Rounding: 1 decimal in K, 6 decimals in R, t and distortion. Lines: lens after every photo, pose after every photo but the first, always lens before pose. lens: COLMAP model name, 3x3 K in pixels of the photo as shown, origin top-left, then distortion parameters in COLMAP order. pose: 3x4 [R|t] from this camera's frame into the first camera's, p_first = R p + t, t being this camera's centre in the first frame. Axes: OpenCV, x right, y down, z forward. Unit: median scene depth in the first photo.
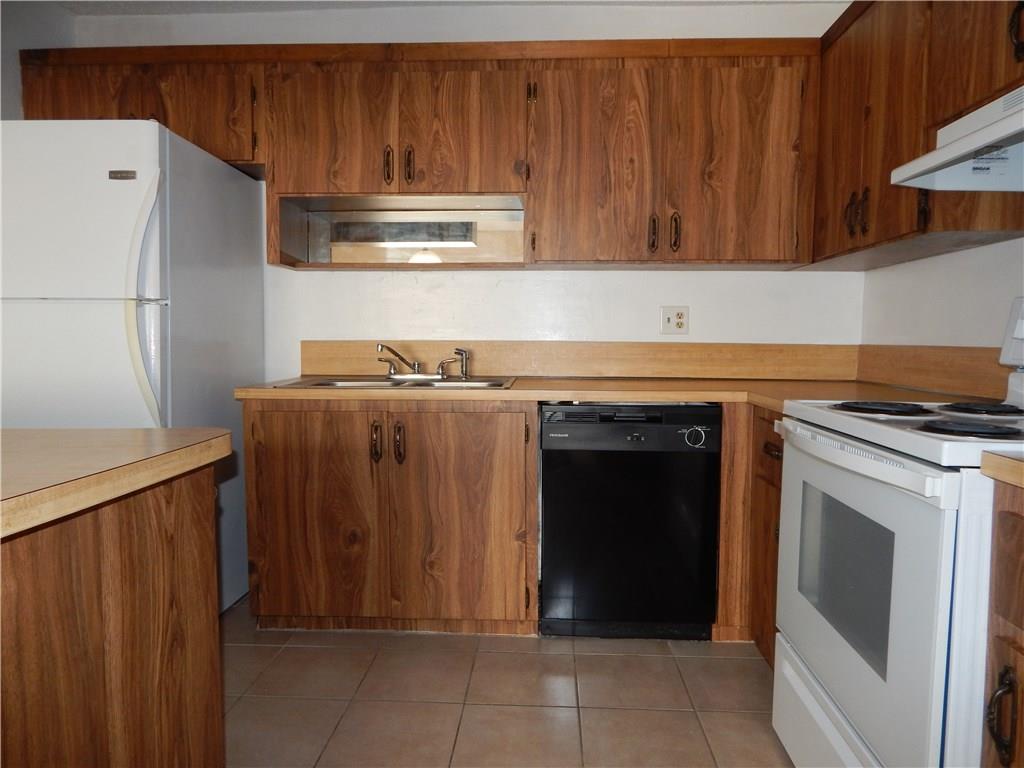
lens RADIAL K [[676.8, 0, 516.1], [0, 676.8, 380.6], [0, 0, 1]] dist [0.004815, -0.011486]
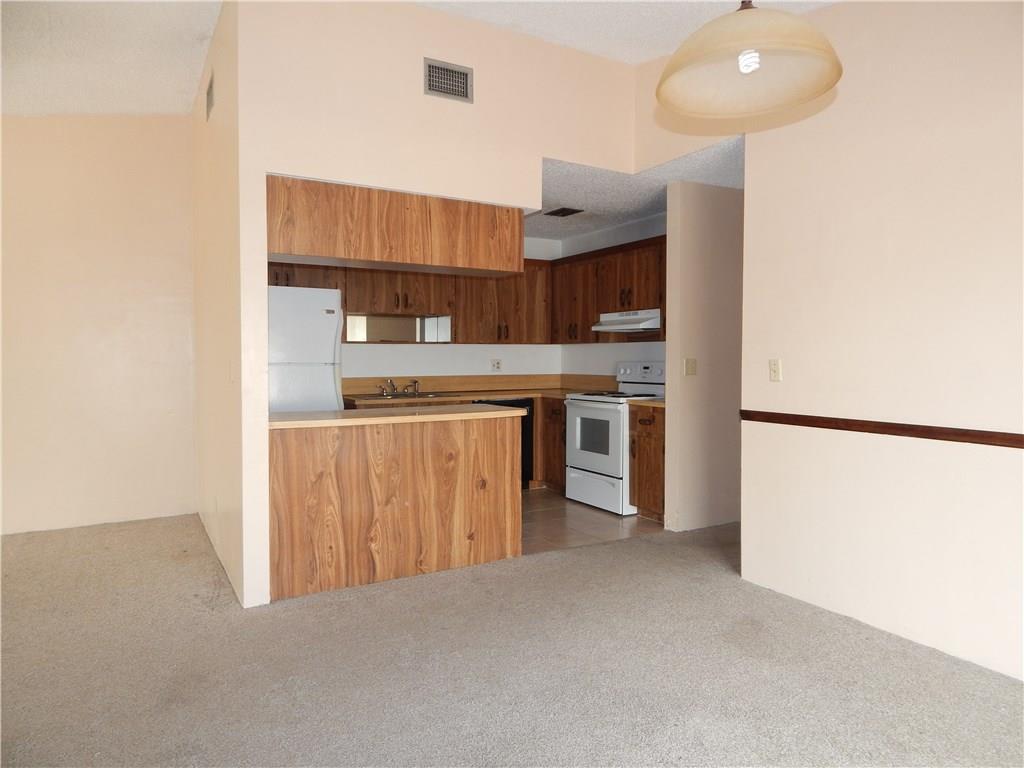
lens RADIAL K [[676.8, 0, 513.4], [0, 676.8, 378.4], [0, 0, 1]] dist [0.004815, -0.011486]
pose [[0.841141, -0.026175, 0.540183, -1.117140], [0.044276, 0.998808, -0.020546, 0.007340], [-0.539001, 0.041199, 0.841297, -1.137459]]
